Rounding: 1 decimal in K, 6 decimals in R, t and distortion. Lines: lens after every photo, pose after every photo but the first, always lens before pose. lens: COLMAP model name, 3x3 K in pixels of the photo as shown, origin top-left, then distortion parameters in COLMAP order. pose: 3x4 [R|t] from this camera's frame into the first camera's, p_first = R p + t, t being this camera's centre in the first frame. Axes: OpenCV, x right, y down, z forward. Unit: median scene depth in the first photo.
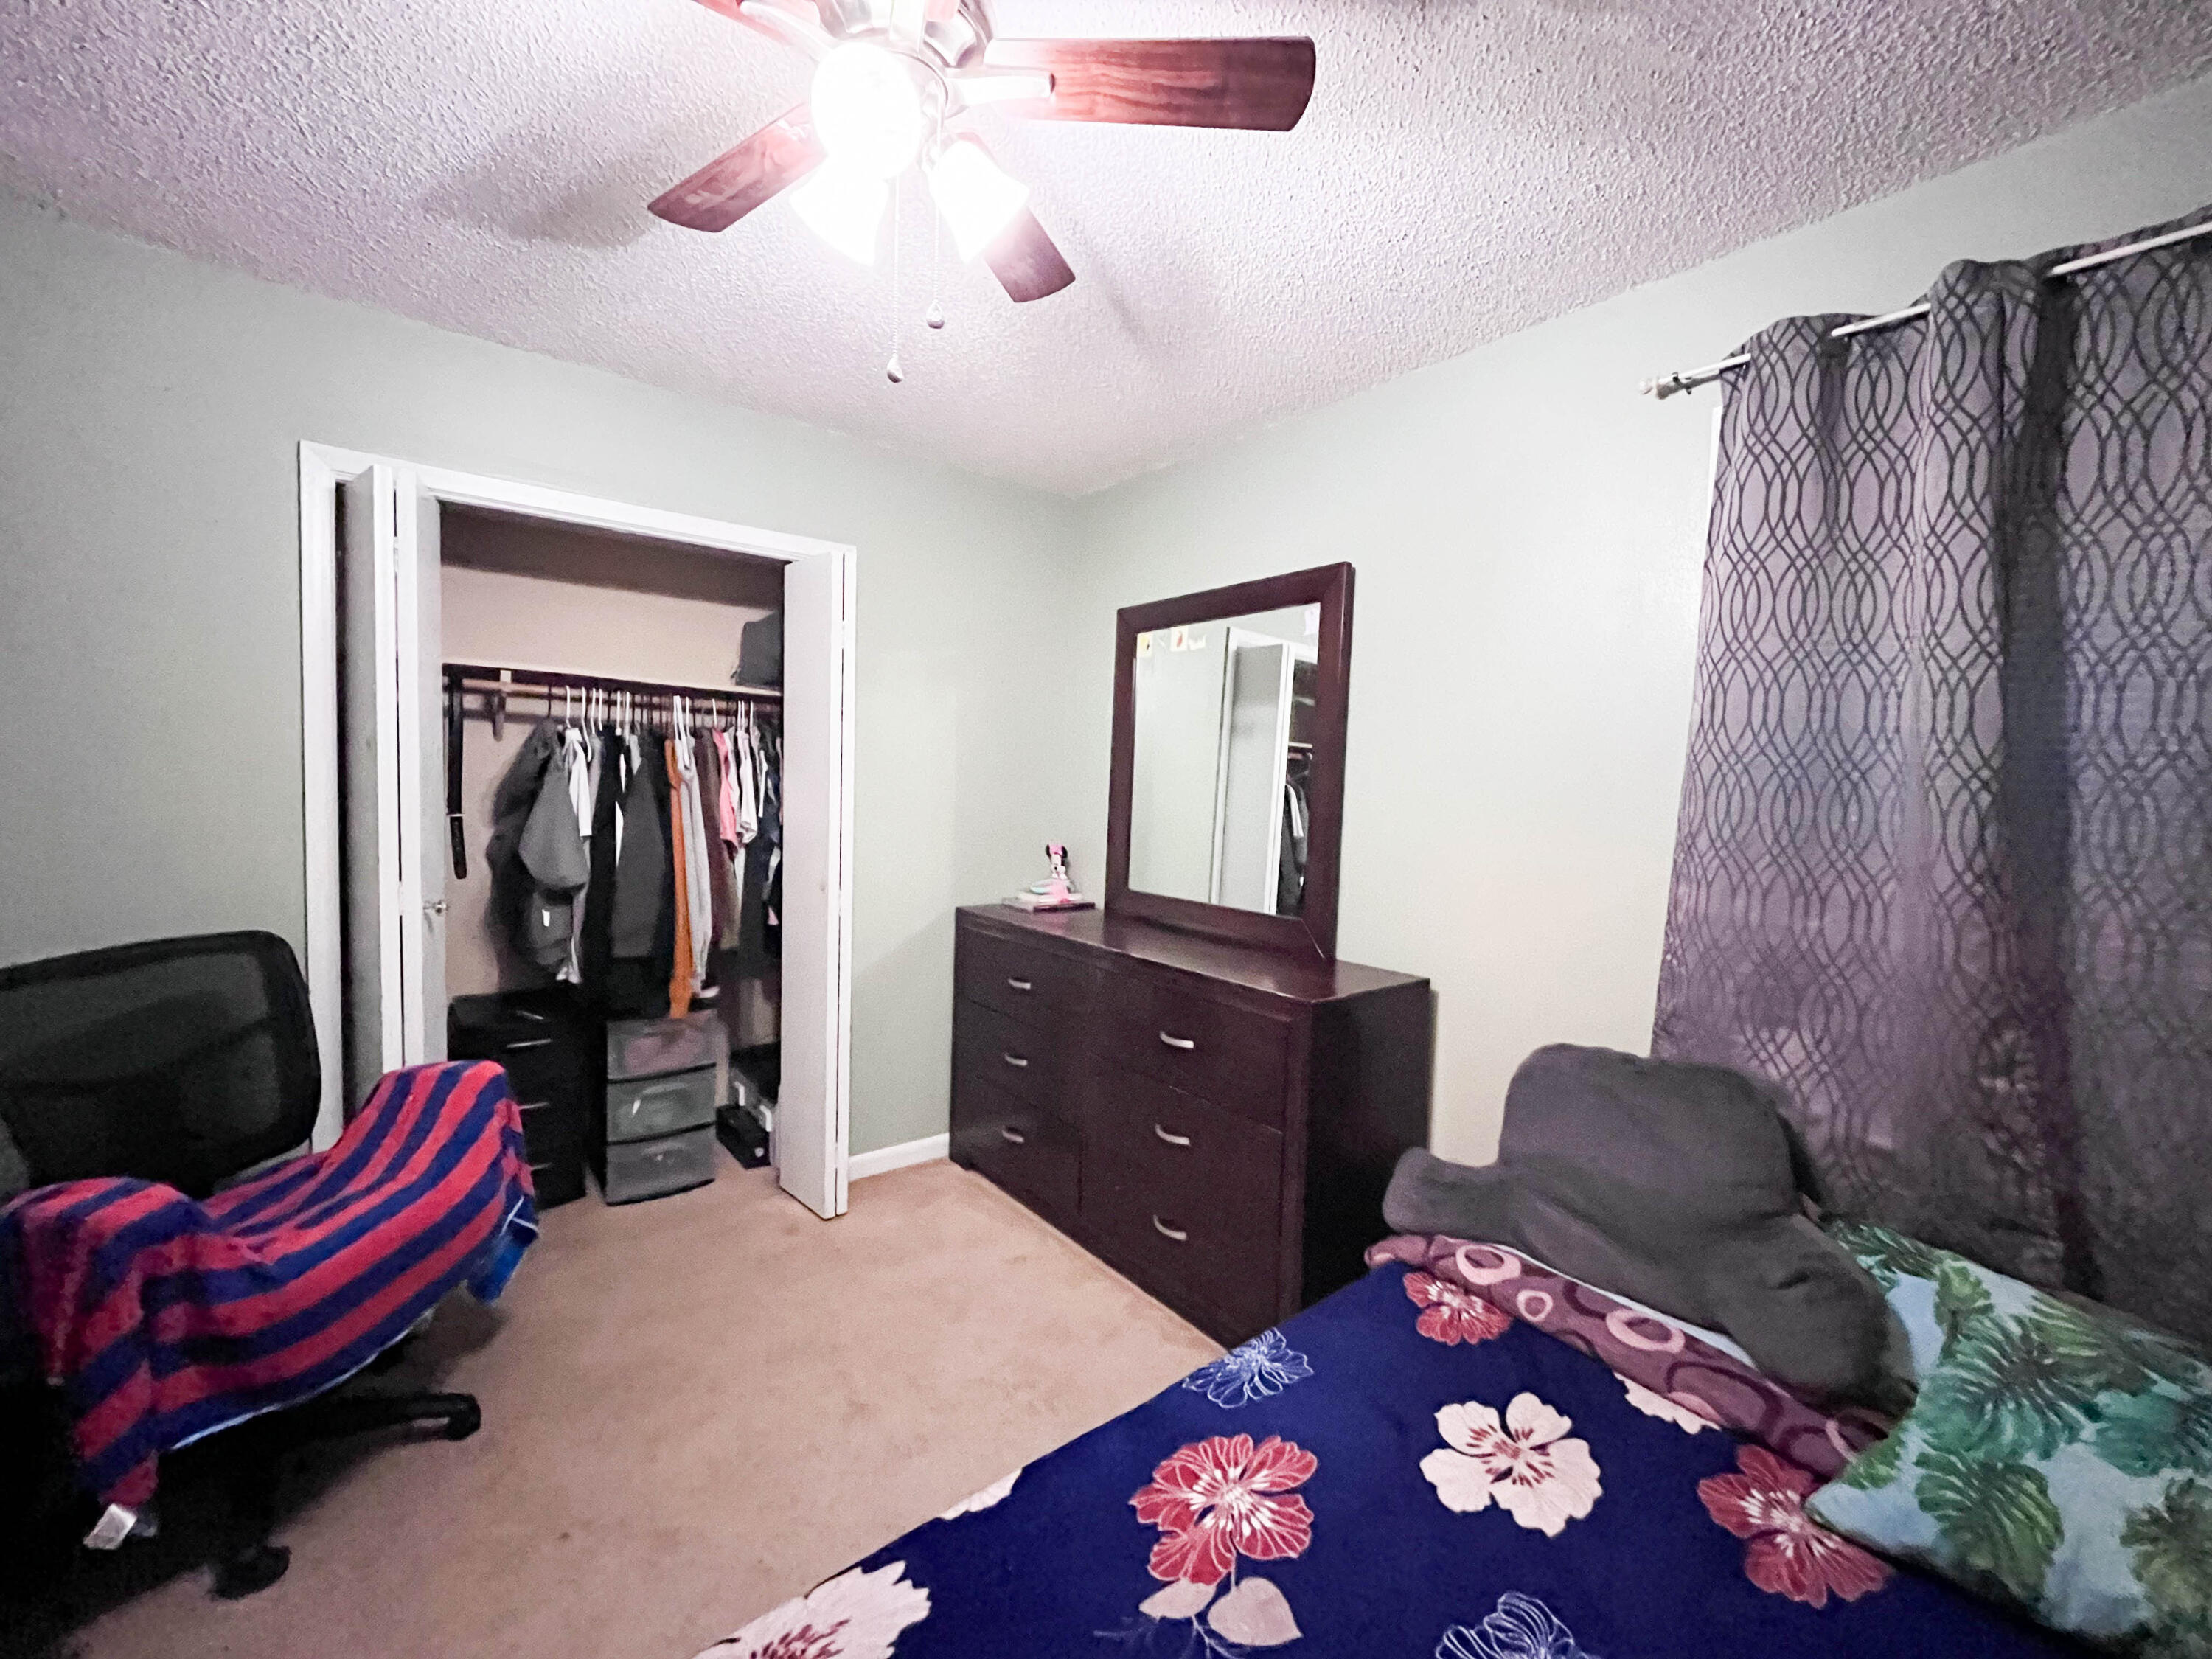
lens RADIAL K [[891.0, 0, 1099.7], [0, 891.0, 835.0], [0, 0, 1]] dist [-0.006935, 0.000886]
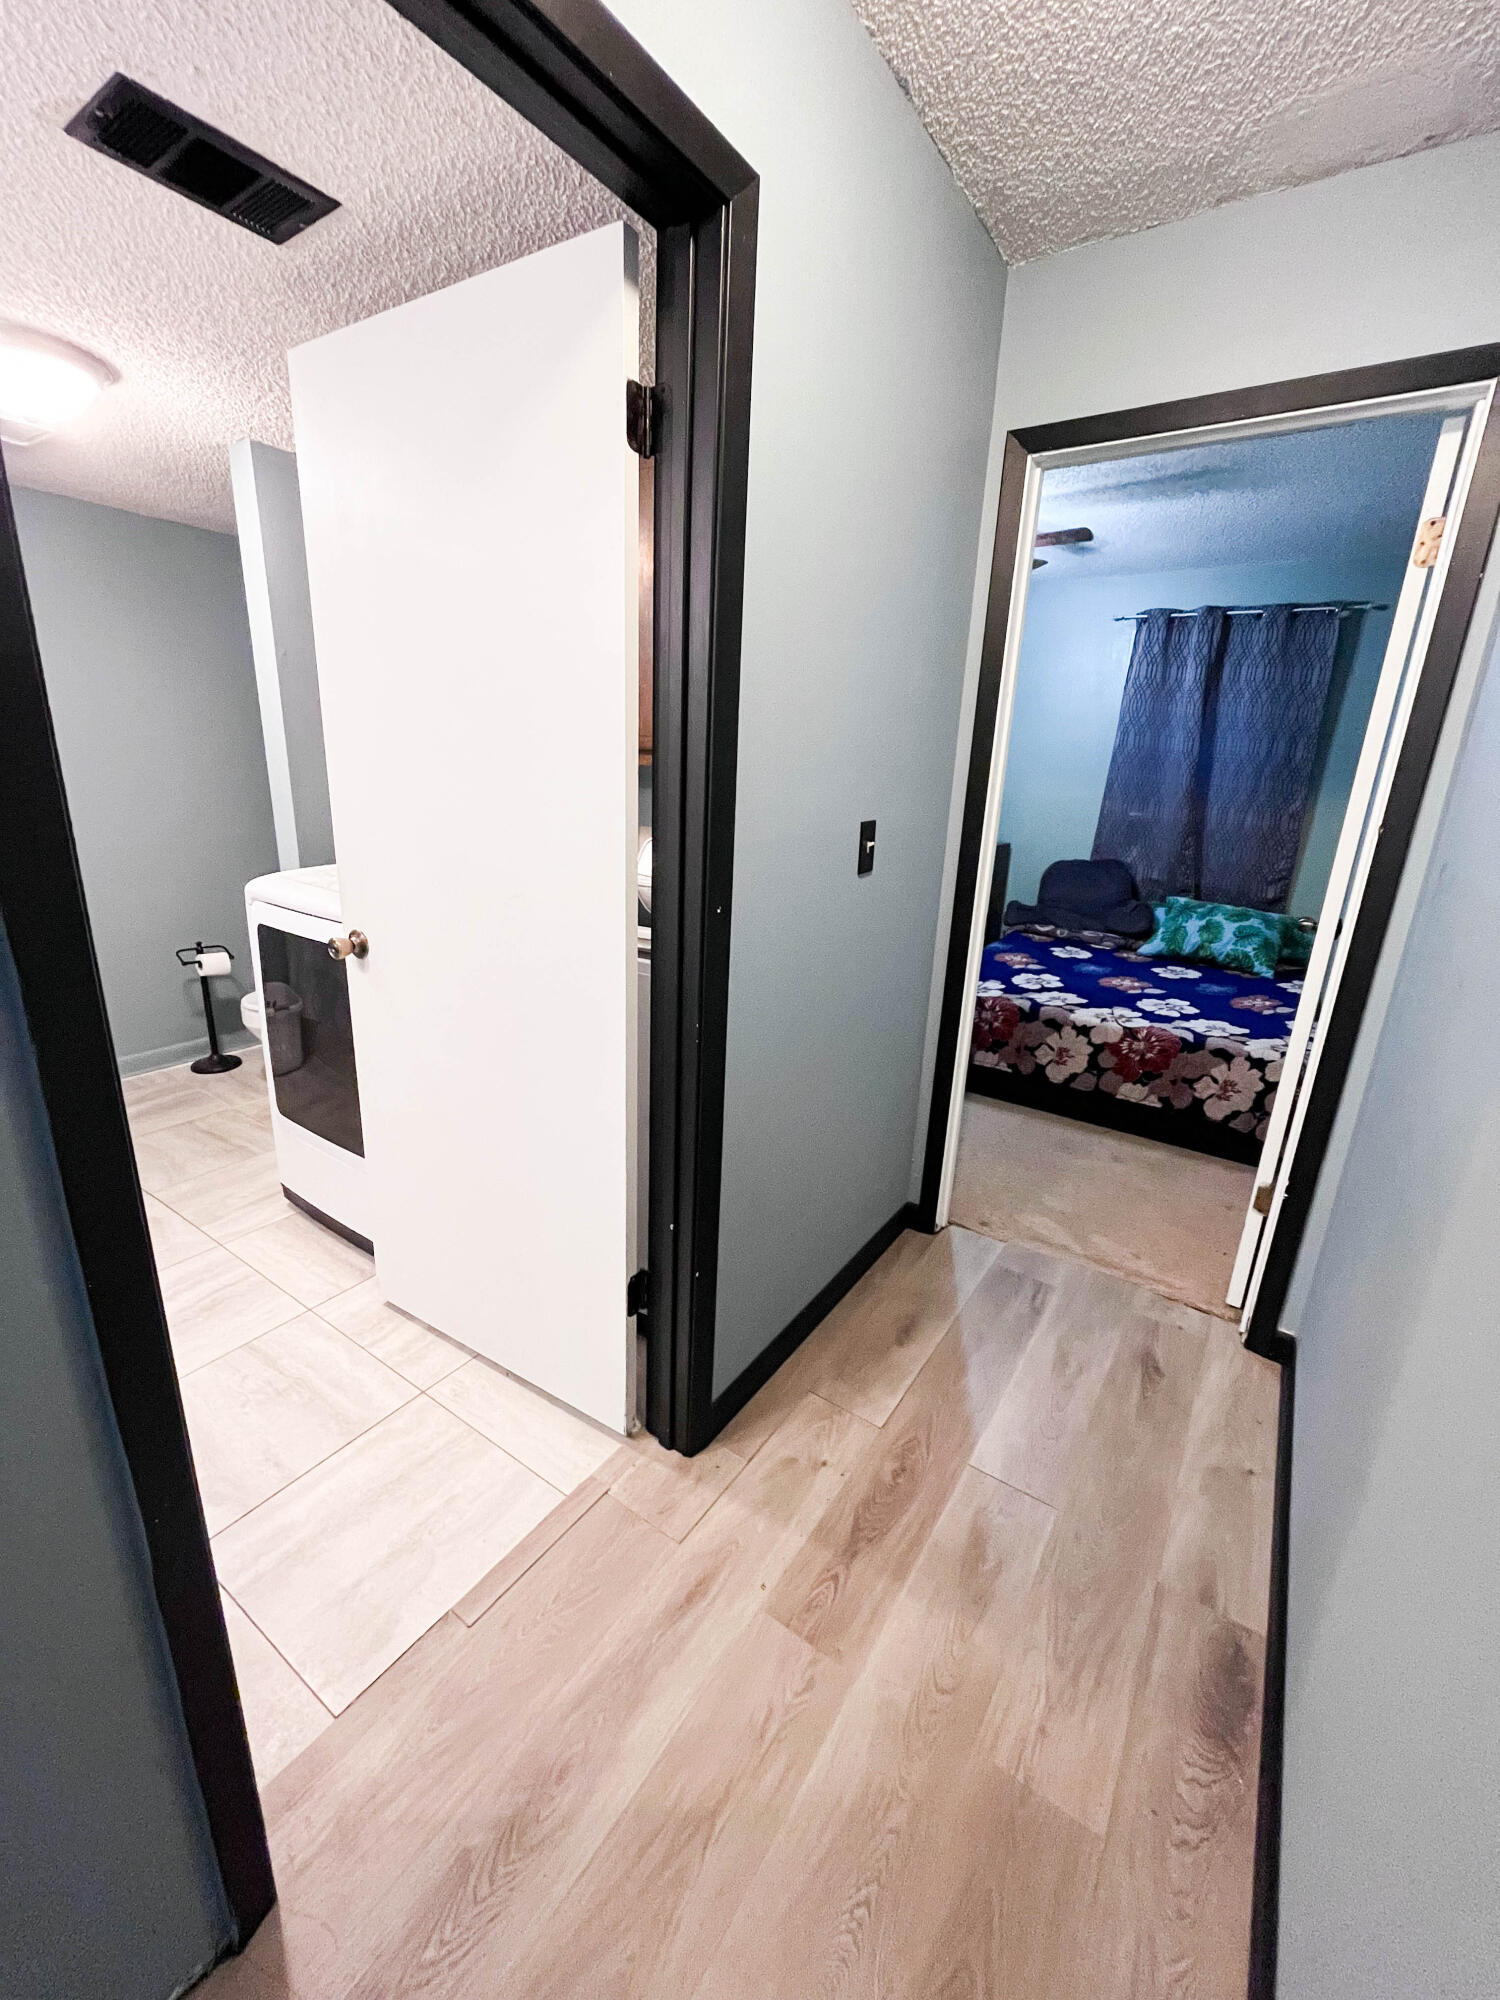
lens RADIAL K [[805.6, 0, 756.4], [0, 805.6, 993.3], [0, 0, 1]] dist [-0.006935, 0.000886]
pose [[0.951647, -0.083149, 0.295726, -1.463574], [0.009128, 0.969900, 0.243333, 0.019552], [-0.307057, -0.228868, 0.923761, -1.423126]]
